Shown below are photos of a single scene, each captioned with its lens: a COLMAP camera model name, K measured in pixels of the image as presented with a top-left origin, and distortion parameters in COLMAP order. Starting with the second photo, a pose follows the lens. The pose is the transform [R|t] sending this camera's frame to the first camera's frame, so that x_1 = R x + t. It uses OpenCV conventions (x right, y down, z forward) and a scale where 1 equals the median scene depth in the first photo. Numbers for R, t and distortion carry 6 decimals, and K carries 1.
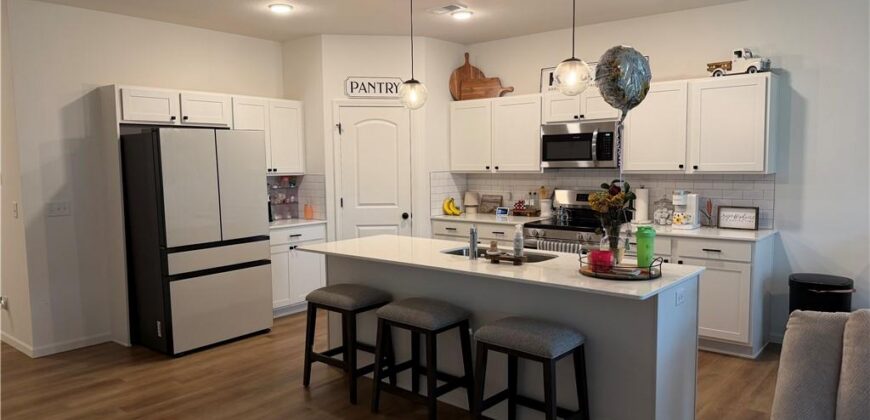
lens RADIAL K [[600.4, 0, 435.0], [0, 600.4, 210.0], [0, 0, 1]] dist [0.186112, -0.383936]
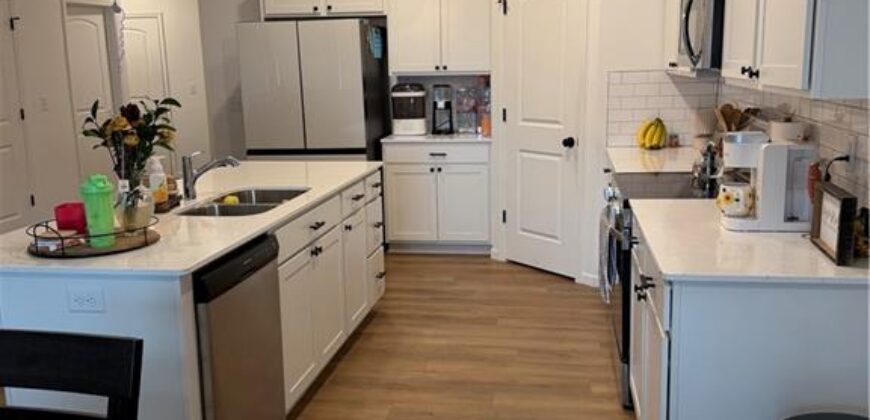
lens RADIAL K [[802.7, 0, 435.0], [0, 802.7, 210.0], [0, 0, 1]] dist [0.212142, -0.483638]
pose [[0.506141, 0.159834, -0.847511, 0.691466], [-0.056782, 0.986721, 0.152177, -0.046506], [0.860579, -0.028900, 0.508496, 0.502341]]
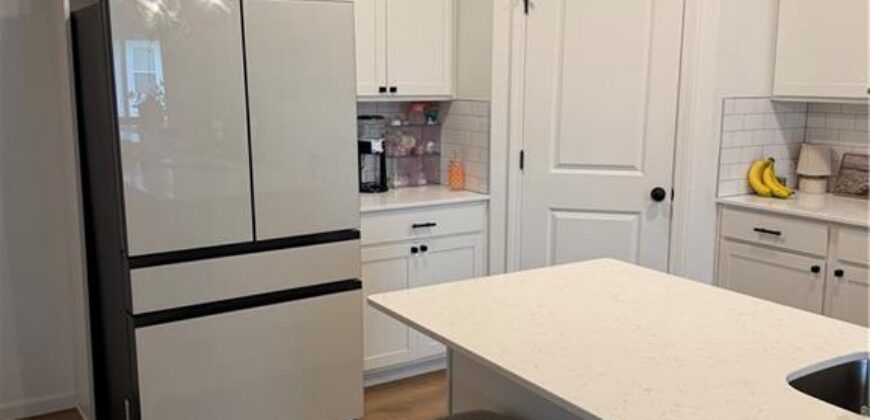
lens RADIAL K [[802.7, 0, 435.0], [0, 802.7, 210.0], [0, 0, 1]] dist [0.212142, -0.483638]
pose [[0.953318, 0.065107, -0.294864, -0.031425], [-0.039380, 0.994946, 0.092367, -0.032722], [0.299388, -0.076443, 0.951064, 0.406461]]
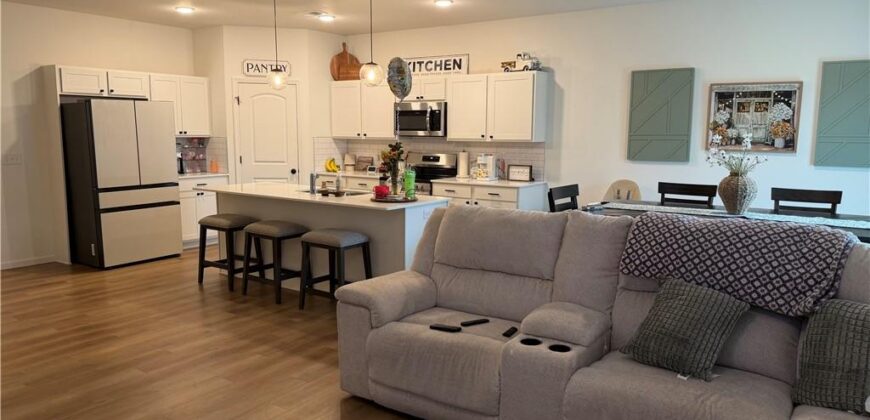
lens RADIAL K [[611.3, 0, 435.0], [0, 611.3, 210.0], [0, 0, 1]] dist [0.115236, -0.190424]
pose [[0.996326, 0.007393, 0.085322, 0.156954], [-0.011443, 0.998826, 0.047071, 0.030396], [-0.084873, -0.047875, 0.995241, -0.361562]]
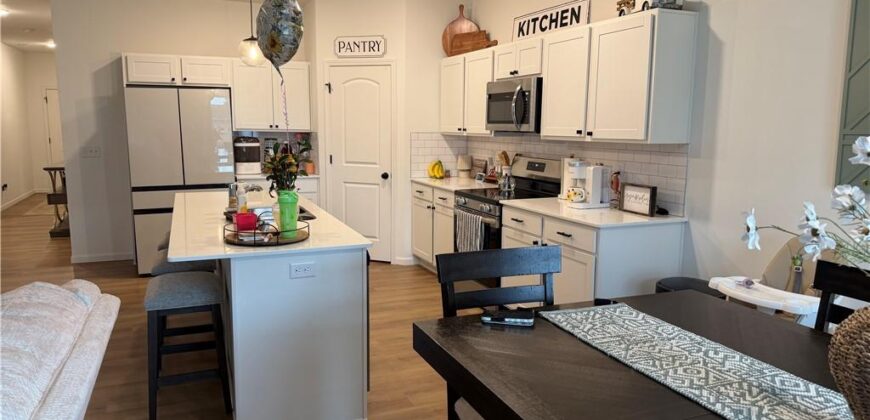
lens RADIAL K [[600.4, 0, 435.0], [0, 600.4, 210.0], [0, 0, 1]] dist [0.186112, -0.383936]
pose [[0.884388, 0.085029, -0.458943, 0.556300], [-0.056705, 0.995557, 0.075177, -0.015444], [0.463296, -0.040462, 0.885280, 0.163912]]
